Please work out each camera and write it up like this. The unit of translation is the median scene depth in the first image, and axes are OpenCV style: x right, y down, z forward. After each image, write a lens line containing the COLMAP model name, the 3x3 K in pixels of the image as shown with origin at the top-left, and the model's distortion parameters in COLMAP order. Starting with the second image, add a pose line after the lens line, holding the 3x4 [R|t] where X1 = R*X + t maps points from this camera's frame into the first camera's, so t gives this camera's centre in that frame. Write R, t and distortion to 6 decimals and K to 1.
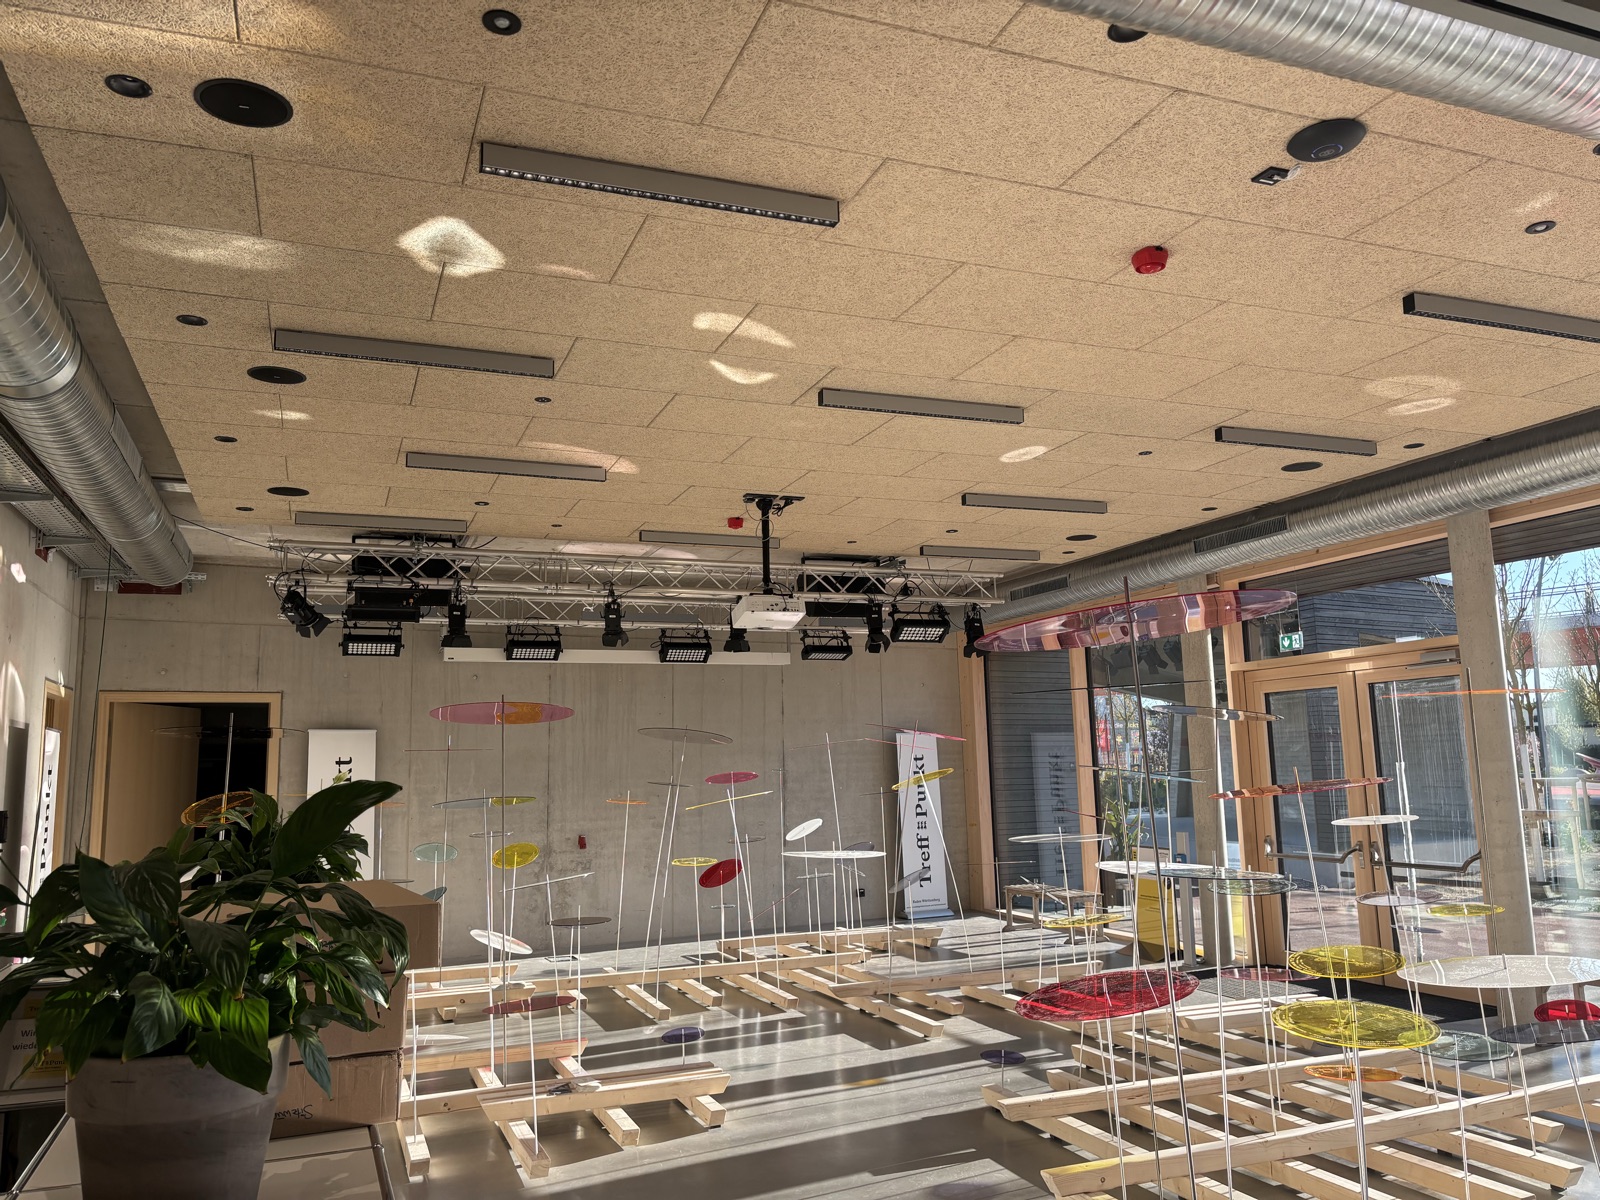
lens RADIAL K [[1216.5, 0, 795.5], [0, 1216.5, 573.0], [0, 0, 1]] dist [0.072392, -0.136761]
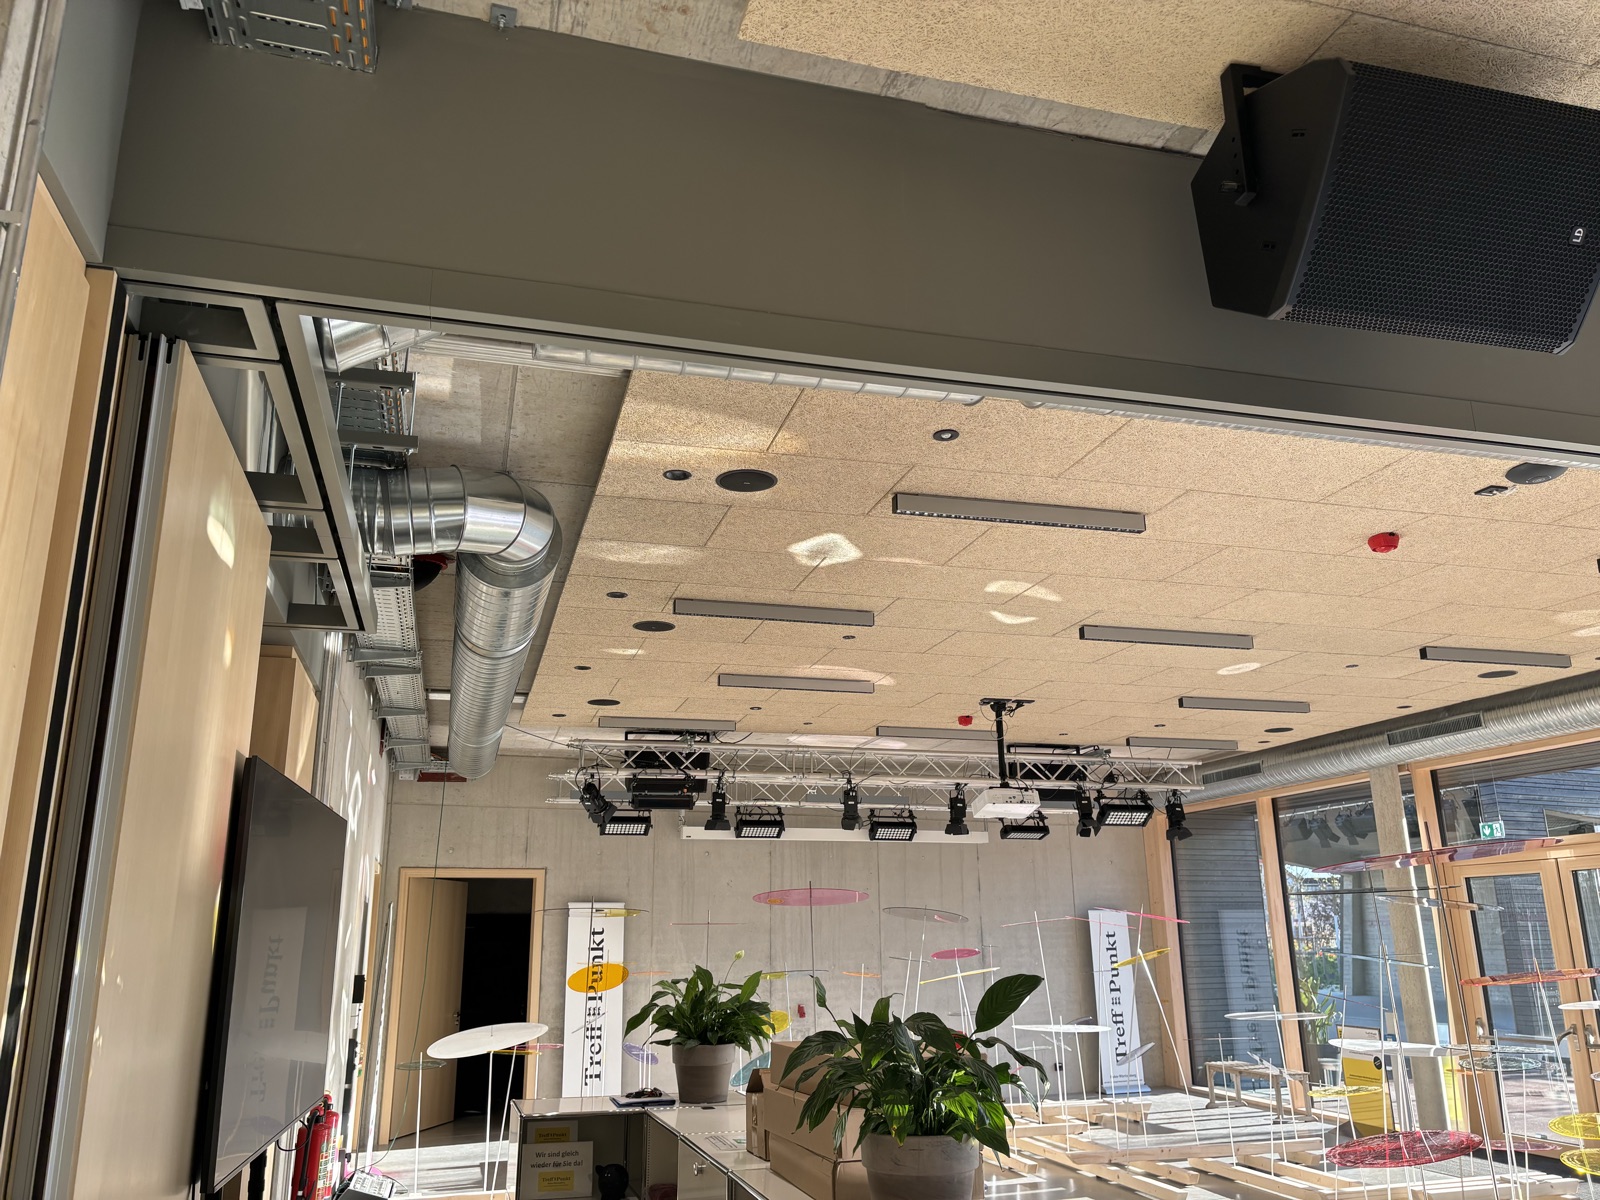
lens RADIAL K [[1225.0, 0, 800.0], [0, 1225.0, 600.0], [0, 0, 1]] dist [0.080964, -0.088035]
pose [[0.995676, -0.015008, -0.091677, -0.082648], [0.005207, 0.994328, -0.106230, -0.027778], [0.092751, 0.105293, 0.990106, -0.133666]]
